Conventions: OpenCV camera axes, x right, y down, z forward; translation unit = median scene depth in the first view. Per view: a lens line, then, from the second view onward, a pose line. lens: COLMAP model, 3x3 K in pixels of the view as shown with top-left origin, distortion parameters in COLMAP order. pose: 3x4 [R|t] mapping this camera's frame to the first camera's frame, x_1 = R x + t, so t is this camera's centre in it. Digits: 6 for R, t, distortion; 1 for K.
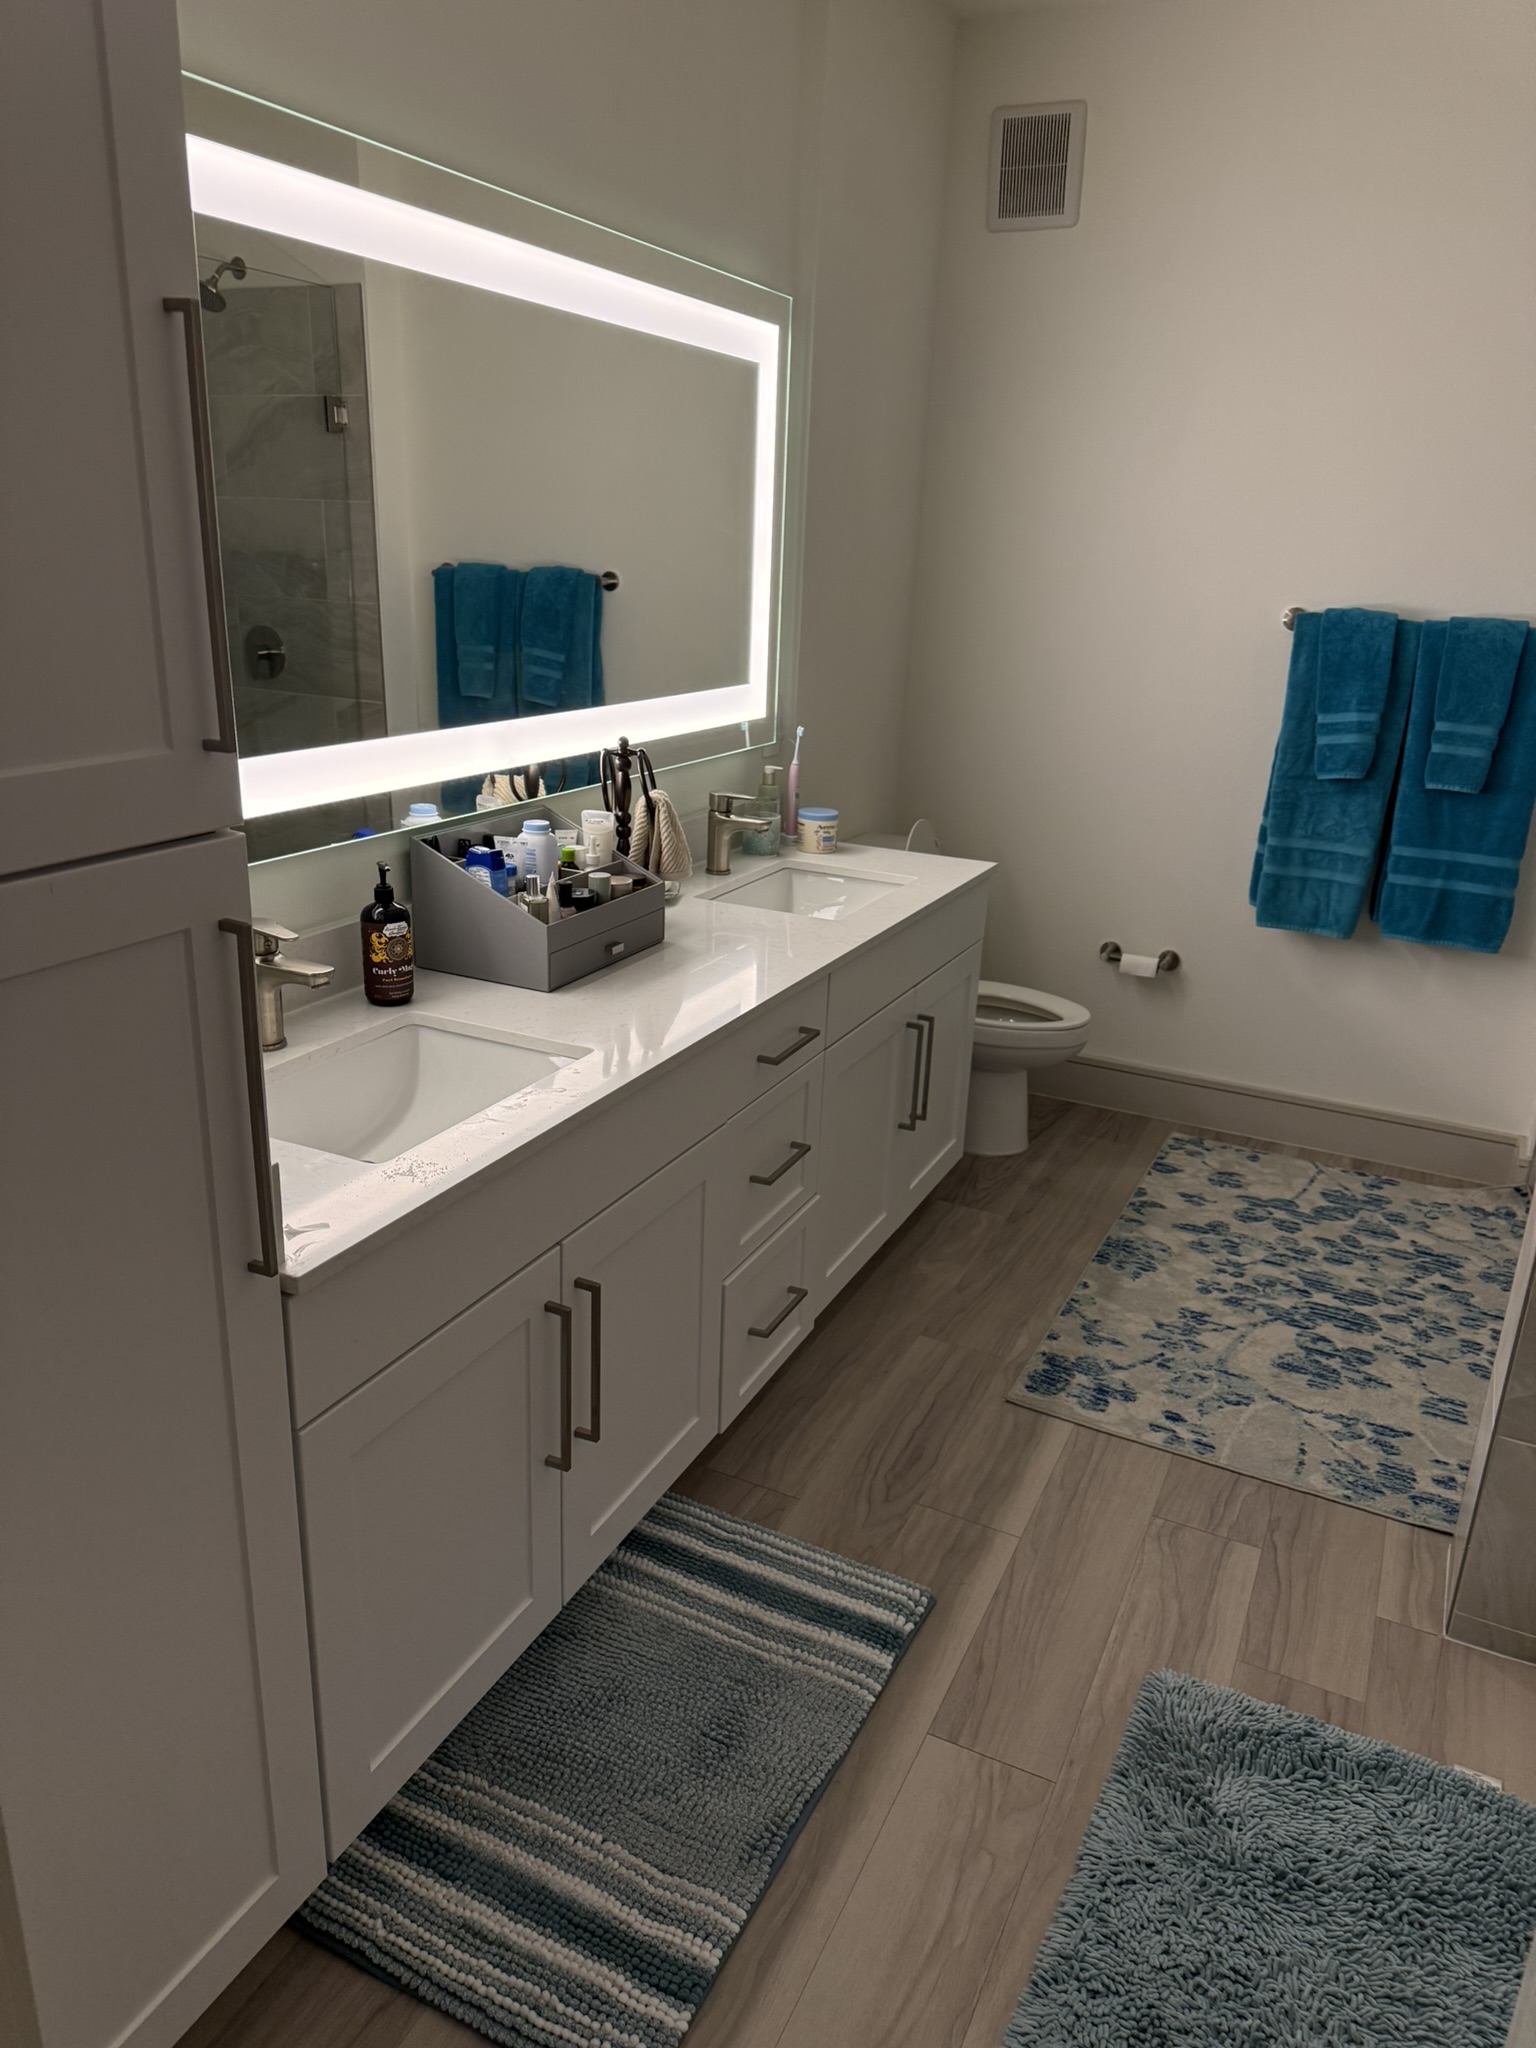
lens RADIAL K [[1447.5, 0, 764.7], [0, 1447.5, 1023.2], [0, 0, 1]] dist [0.011524, -0.021681]
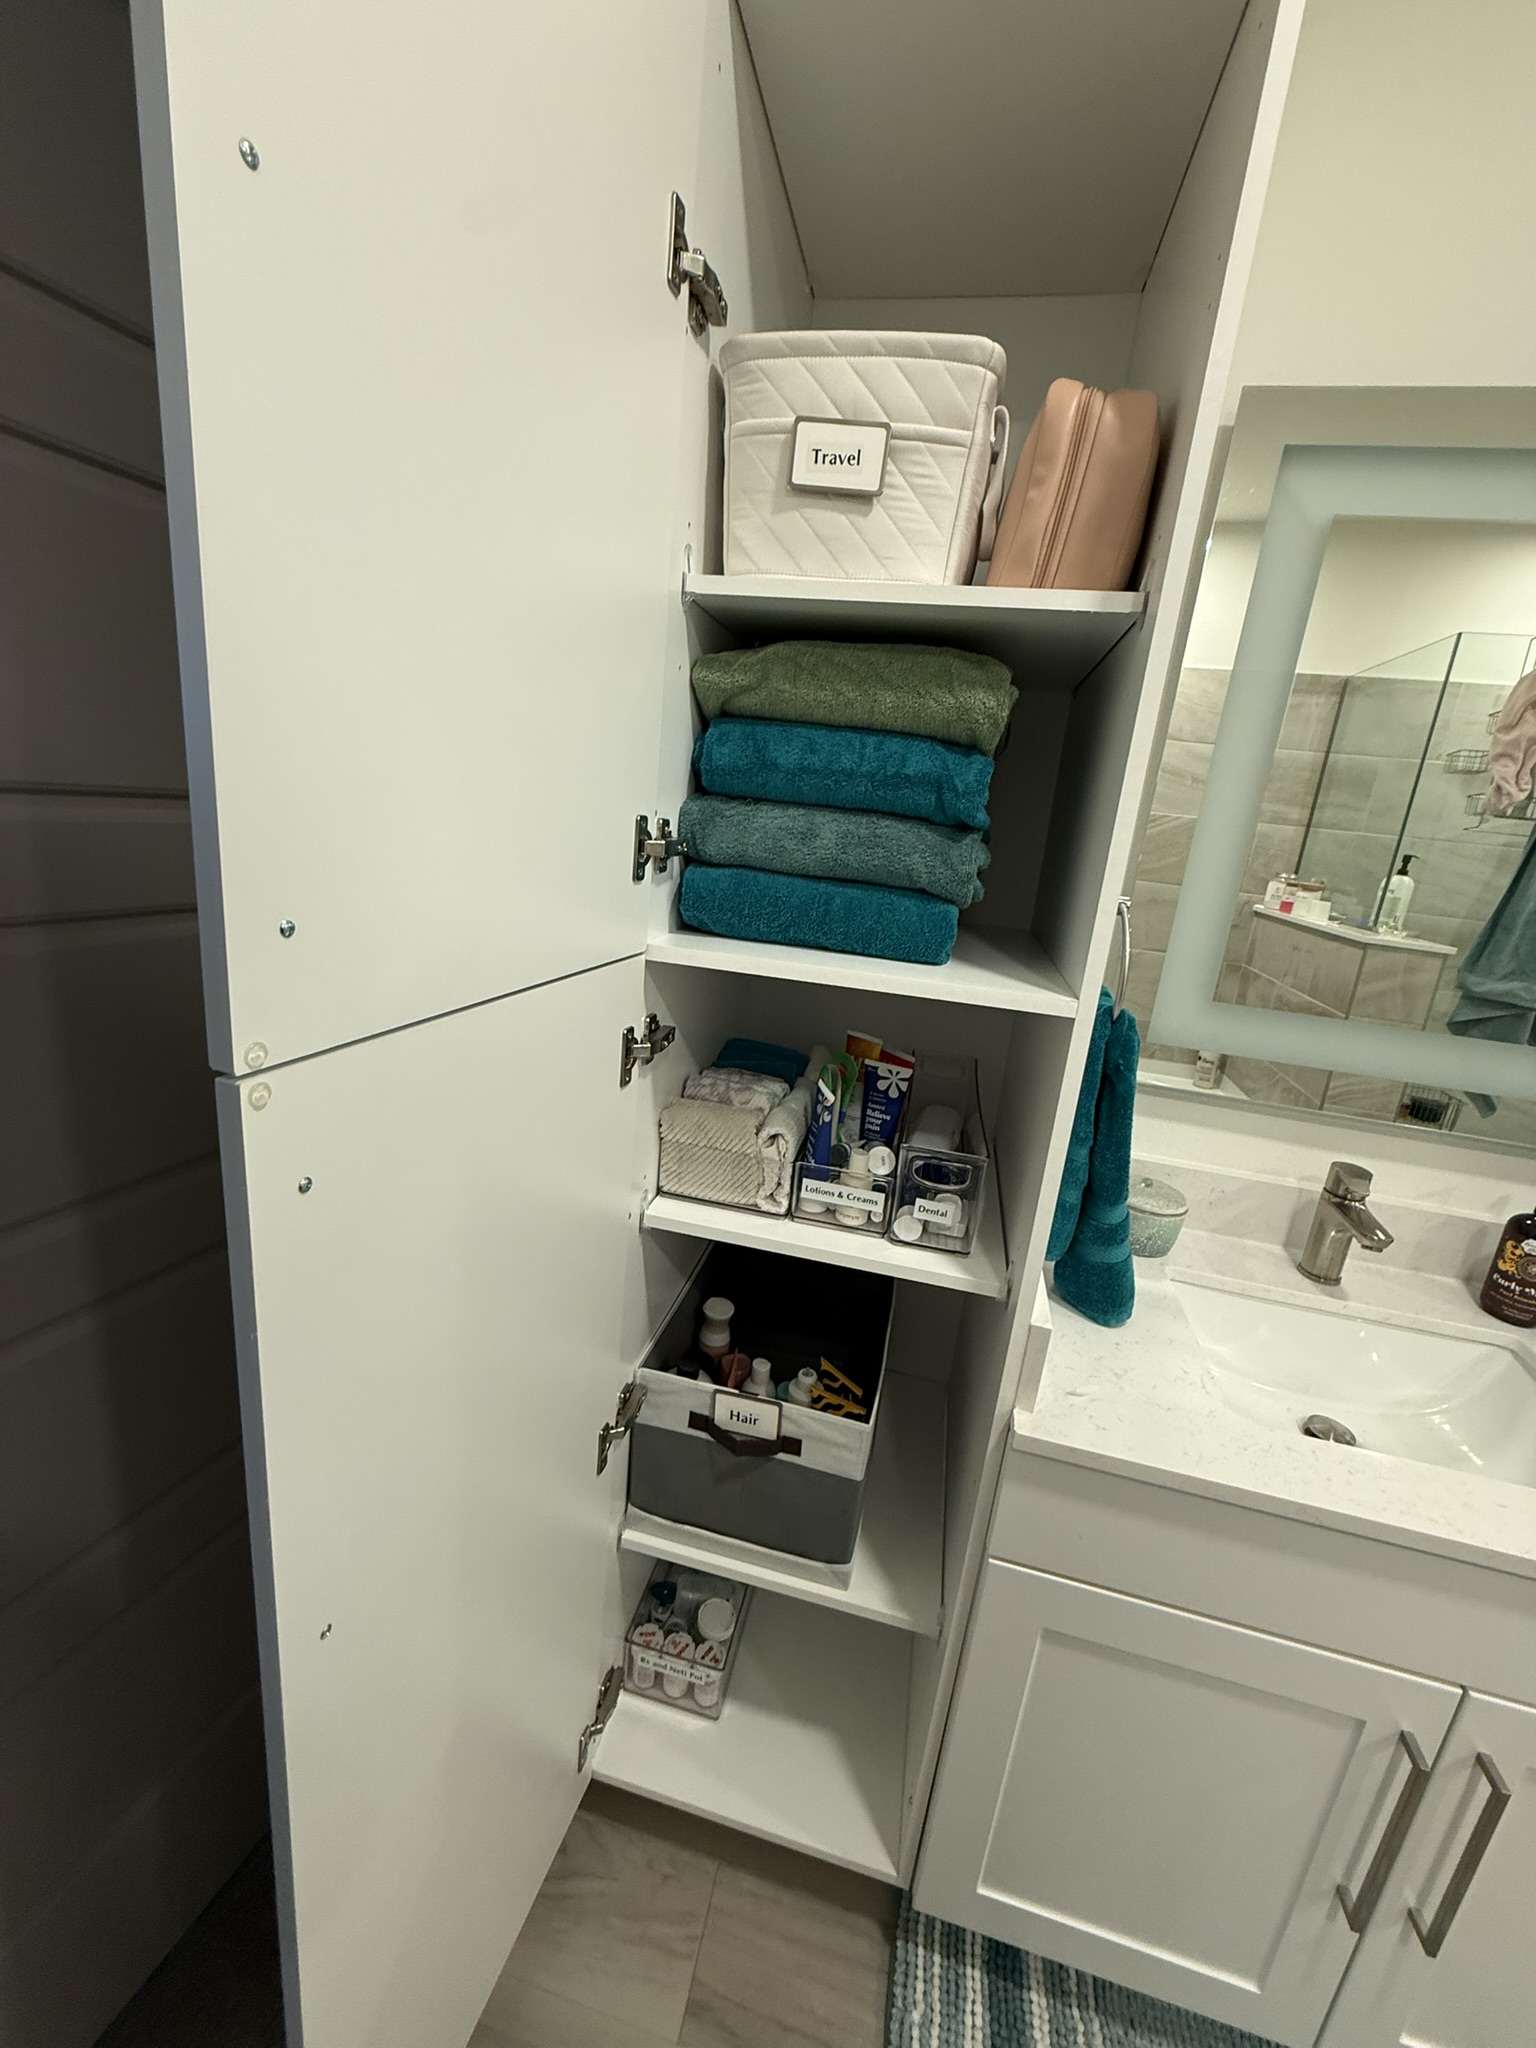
lens RADIAL K [[812.9, 0, 772.9], [0, 812.9, 1026.3], [0, 0, 1]] dist [0.000646, 0.000158]
pose [[0.223645, 0.246293, -0.943039, 0.098927], [-0.401810, 0.904800, 0.141016, -0.082357], [0.887993, 0.347385, 0.301316, 0.436878]]
